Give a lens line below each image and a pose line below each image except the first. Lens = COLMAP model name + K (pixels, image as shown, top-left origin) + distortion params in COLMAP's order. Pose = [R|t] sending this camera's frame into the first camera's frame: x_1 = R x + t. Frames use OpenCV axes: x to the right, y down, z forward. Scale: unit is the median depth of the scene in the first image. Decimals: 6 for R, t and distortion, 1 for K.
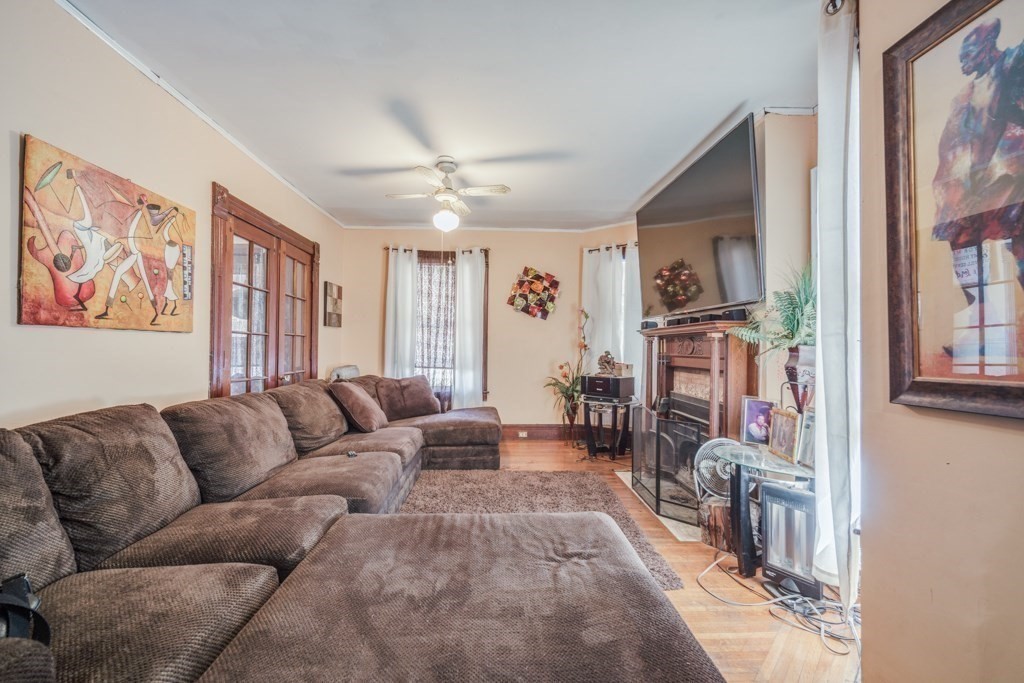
lens RADIAL K [[446.3, 0, 510.1], [0, 446.3, 340.5], [0, 0, 1]] dist [0.003227, -0.001480]
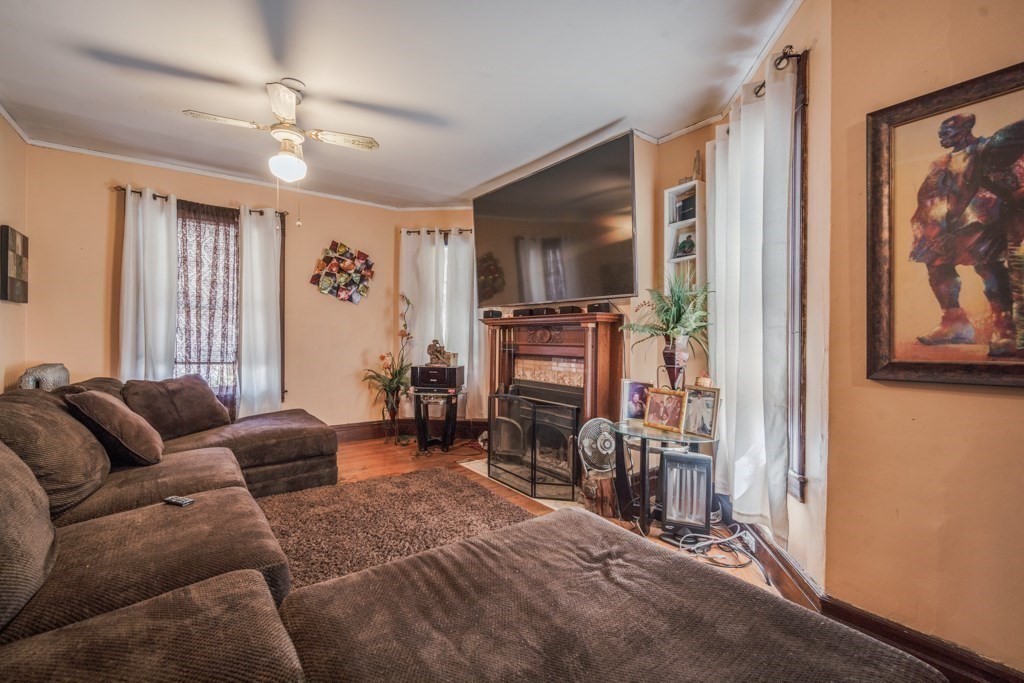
lens RADIAL K [[446.3, 0, 512.5], [0, 446.3, 341.2], [0, 0, 1]] dist [0.003227, -0.001480]
pose [[0.827195, -0.005469, 0.561888, -0.263705], [-0.010437, 0.999631, 0.025095, 0.000868], [-0.561818, -0.026623, 0.826833, 0.164370]]
